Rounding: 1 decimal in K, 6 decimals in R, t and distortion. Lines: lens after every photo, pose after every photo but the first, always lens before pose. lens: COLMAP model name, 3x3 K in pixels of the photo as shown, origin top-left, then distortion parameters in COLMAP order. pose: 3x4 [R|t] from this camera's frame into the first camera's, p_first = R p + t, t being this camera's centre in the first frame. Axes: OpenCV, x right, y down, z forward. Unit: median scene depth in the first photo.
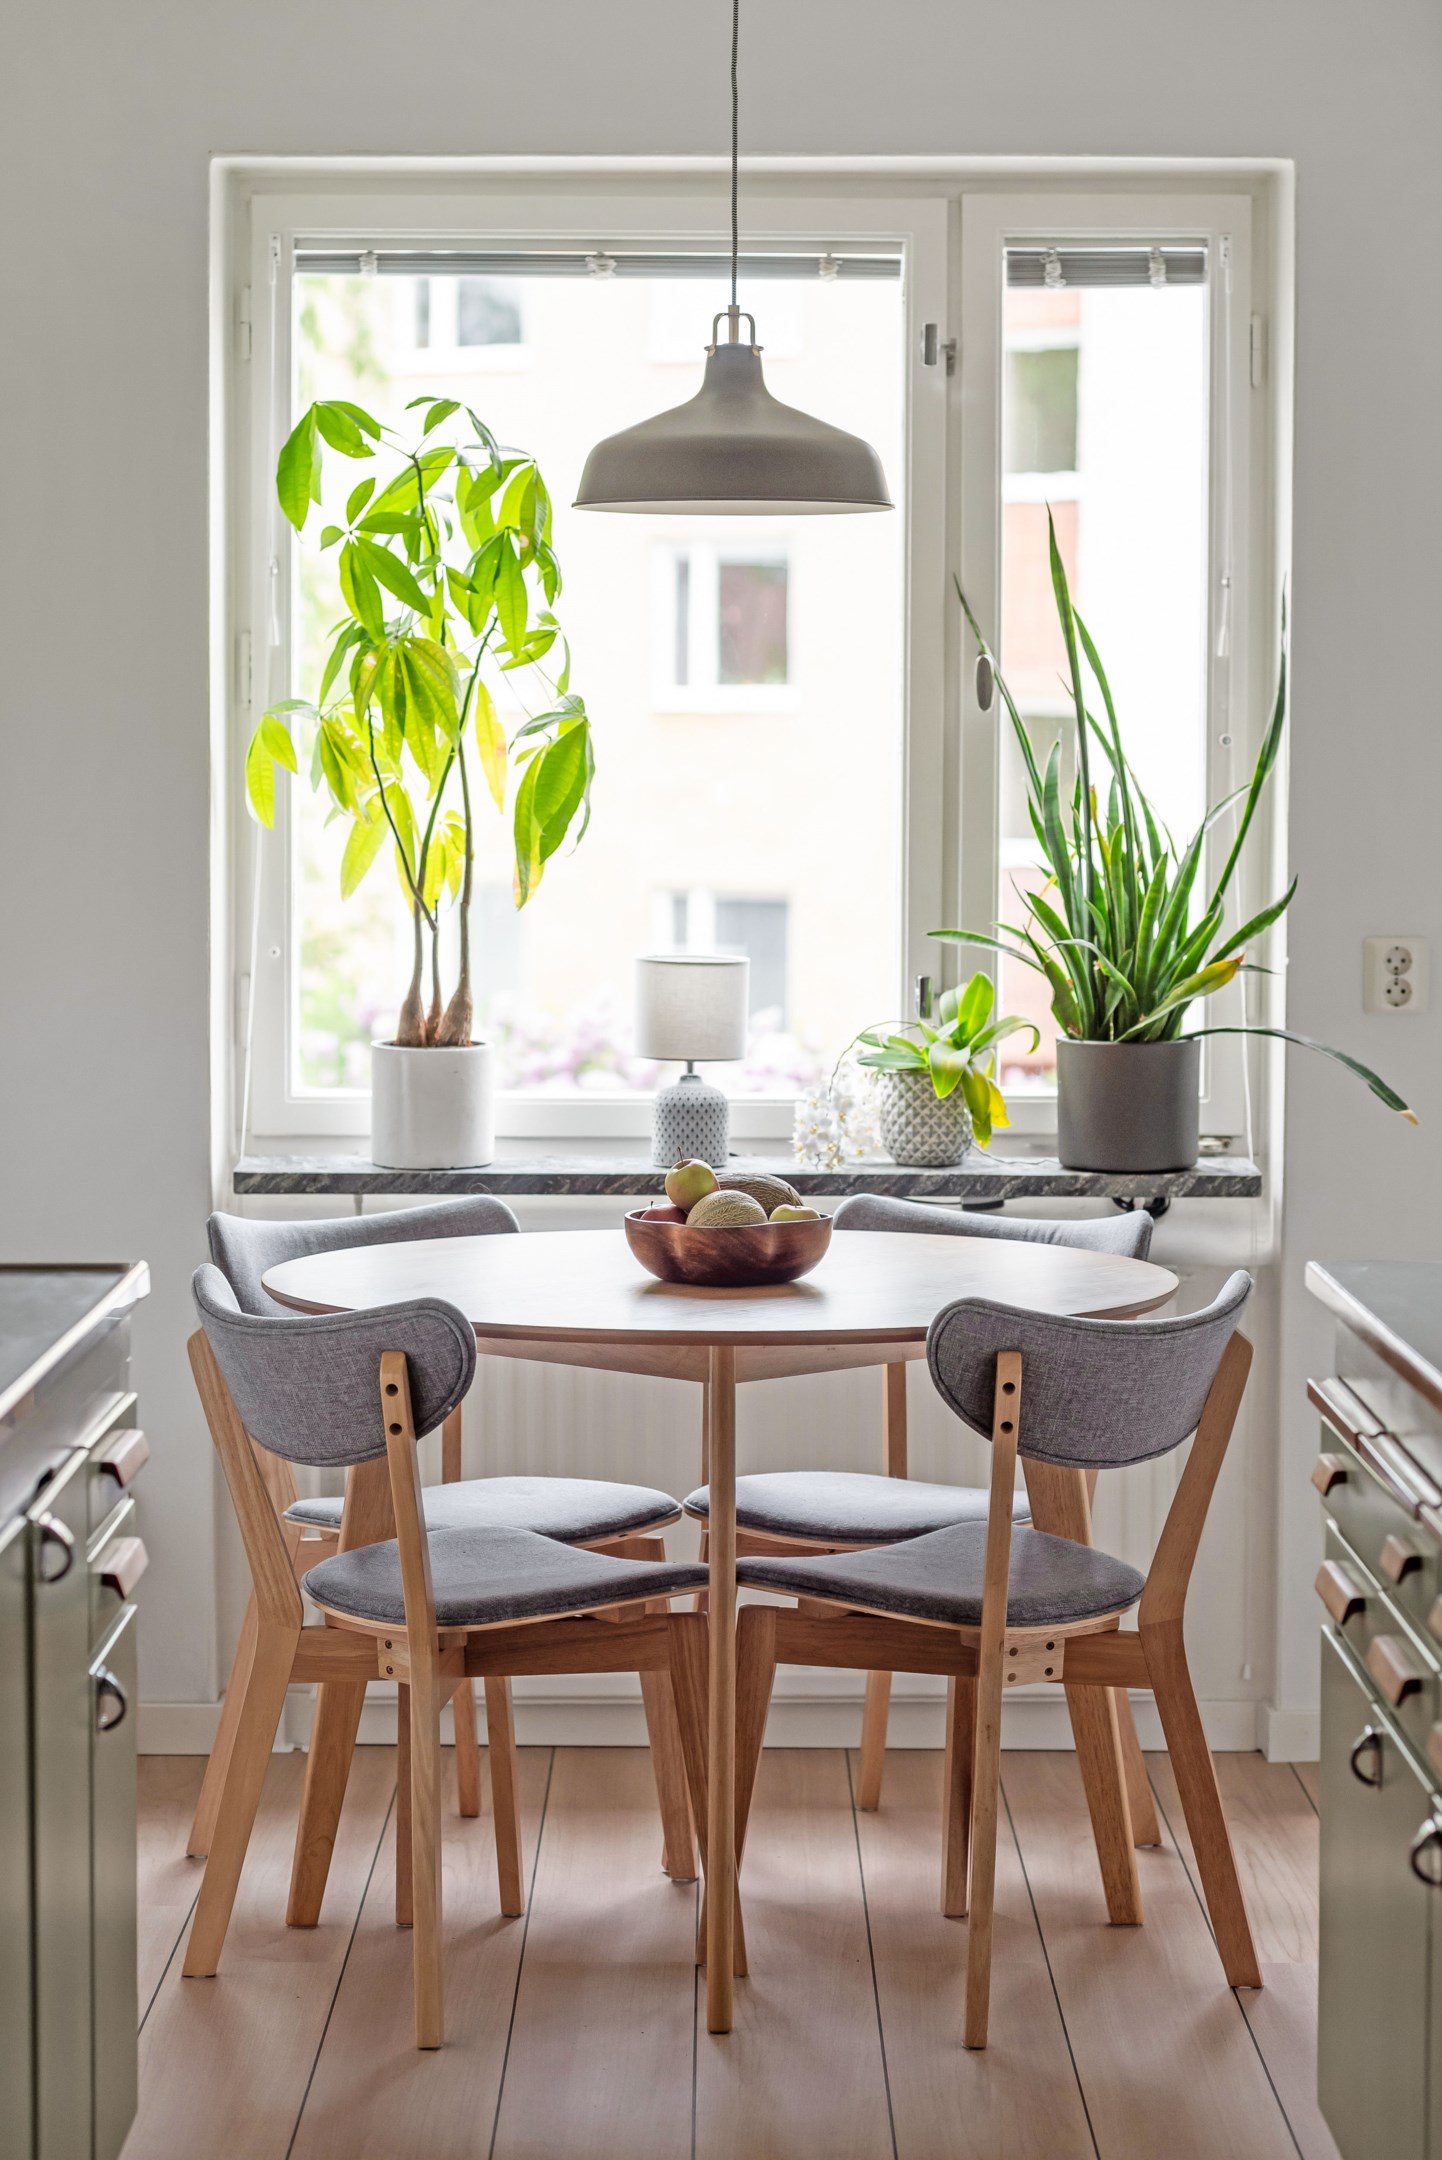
lens RADIAL K [[5122.2, 0, 728.0], [0, 5122.2, 1093.8], [0, 0, 1]] dist [-0.061865, 0.000000]
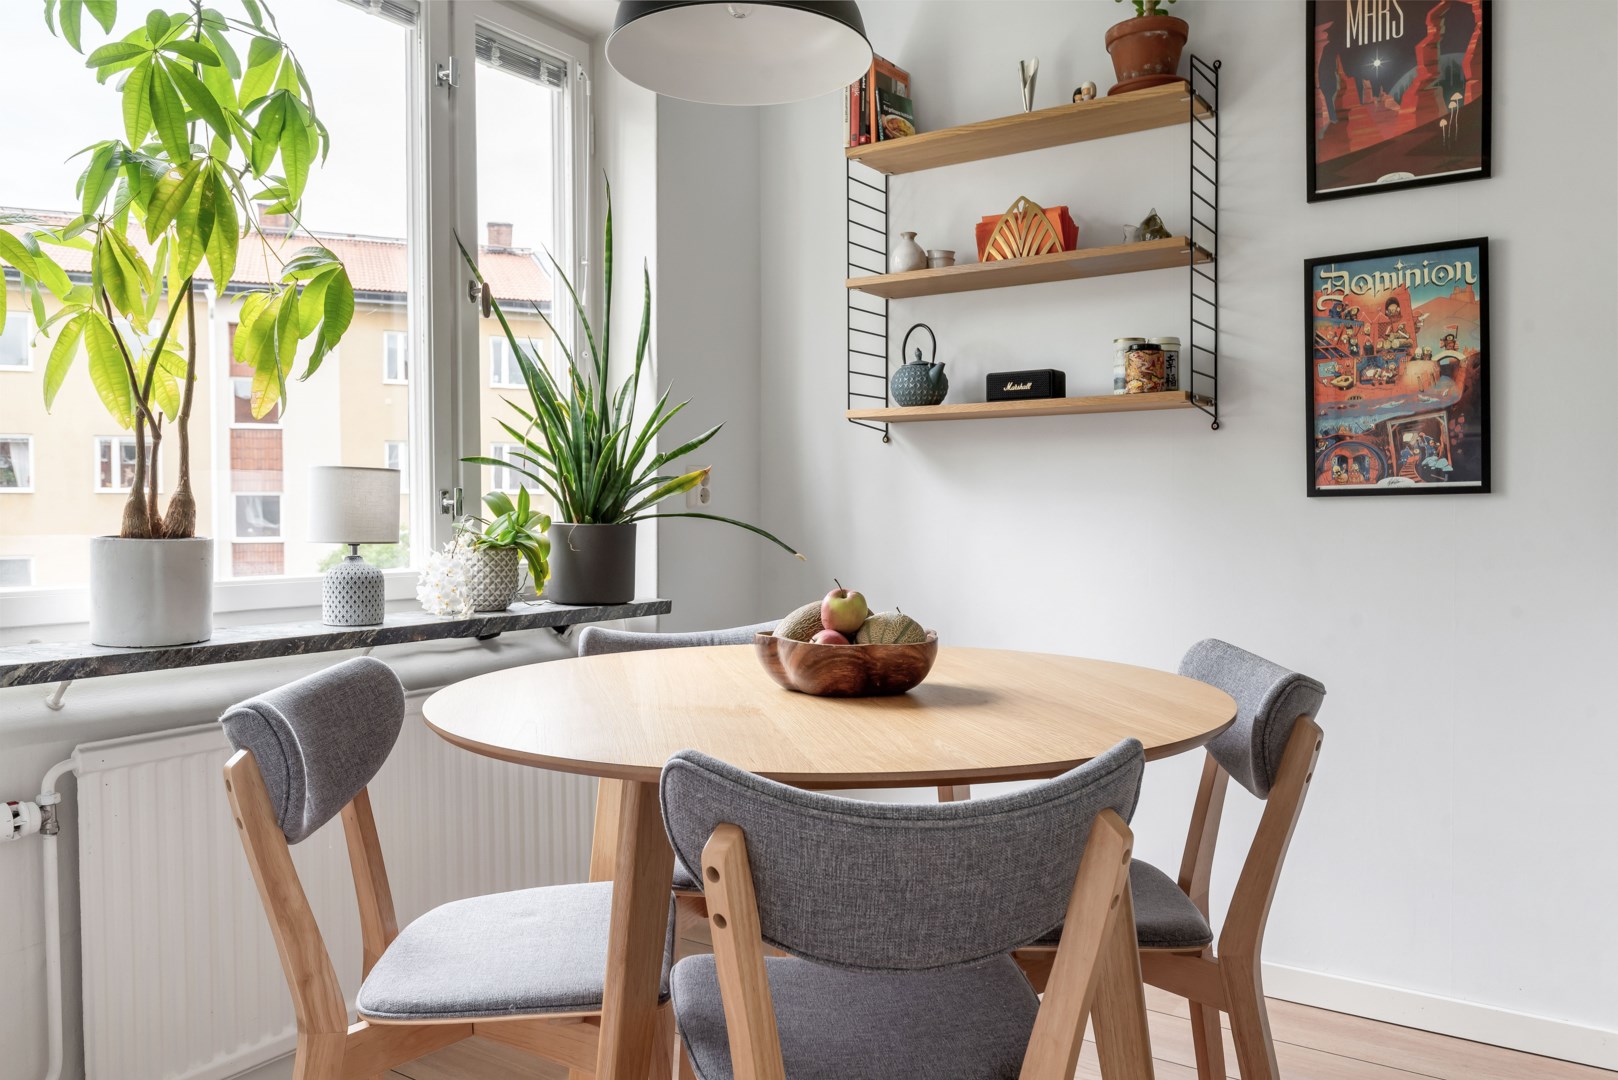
lens RADIAL K [[1187.3, 0, 825.8], [0, 1187.3, 531.0], [0, 0, 1]] dist [-0.000208, -0.004608]
pose [[0.551336, -0.018805, 0.834072, -0.203965], [0.065647, 0.997624, -0.020901, 0.004573], [-0.831697, 0.066277, 0.551260, 0.749689]]
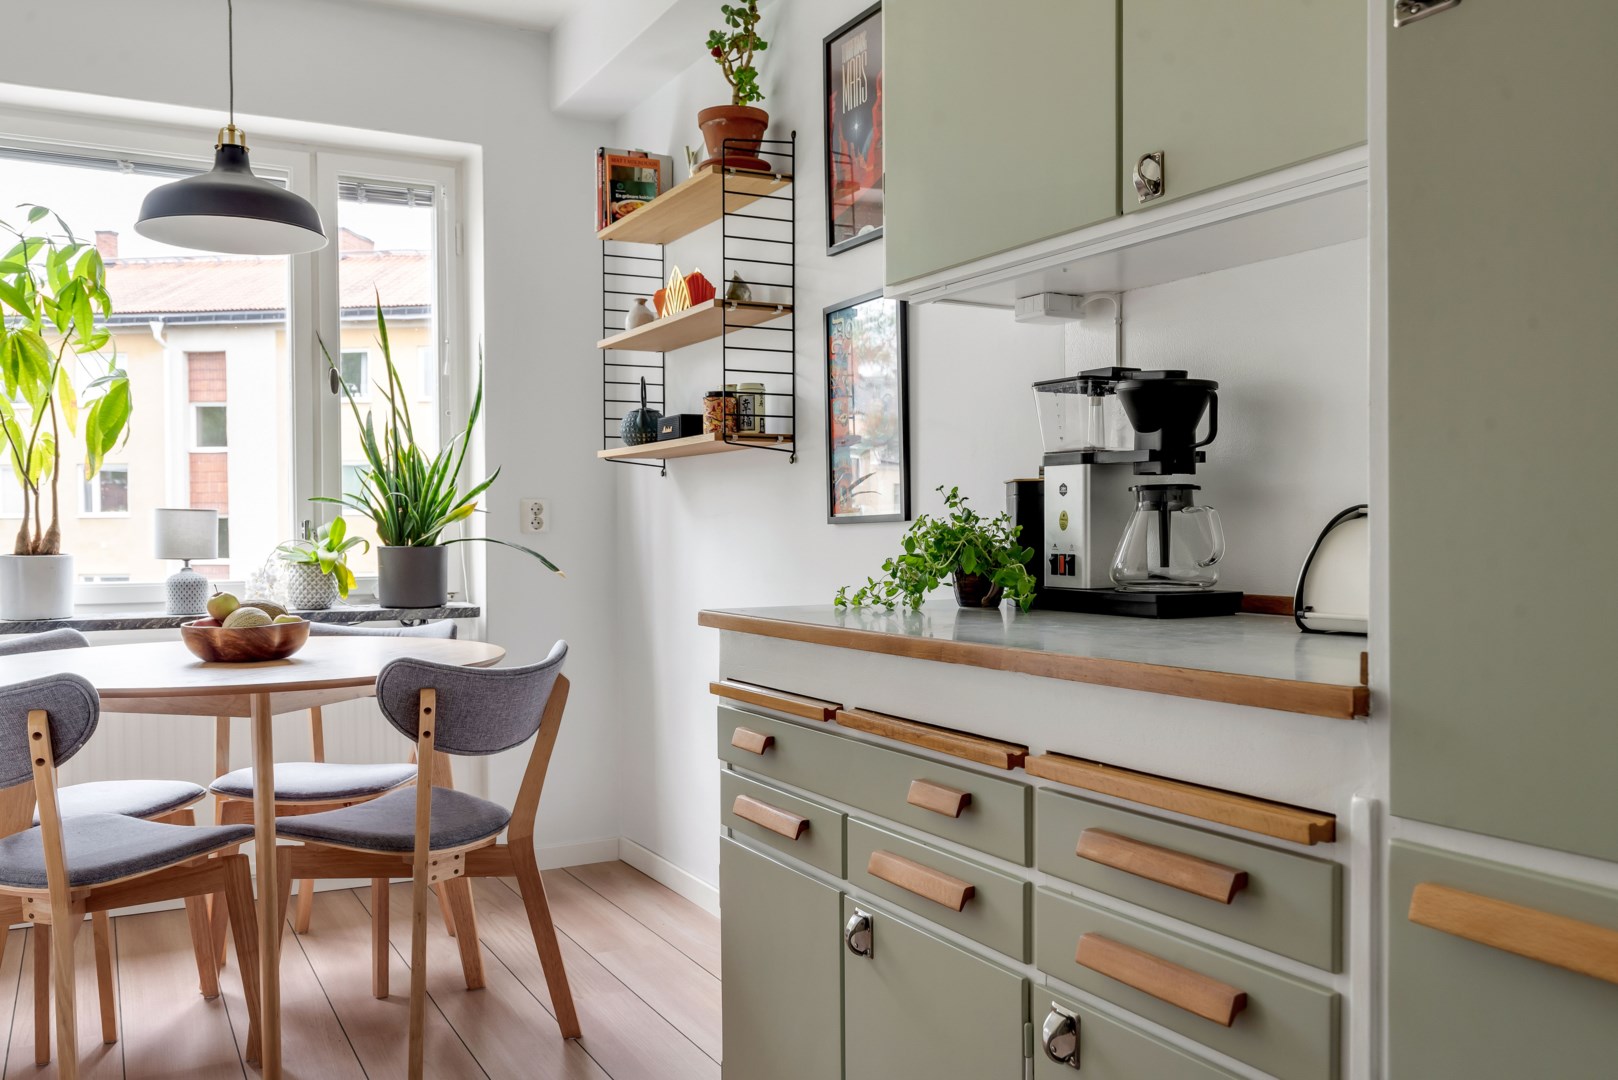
lens RADIAL K [[1344.5, 0, 830.5], [0, 1344.5, 557.4], [0, 0, 1]] dist [0.004874, -0.016933]
pose [[0.877241, -0.017977, 0.479713, -0.039723], [0.043532, 0.998160, -0.042200, 0.026066], [-0.478072, 0.057902, 0.876410, 0.436408]]
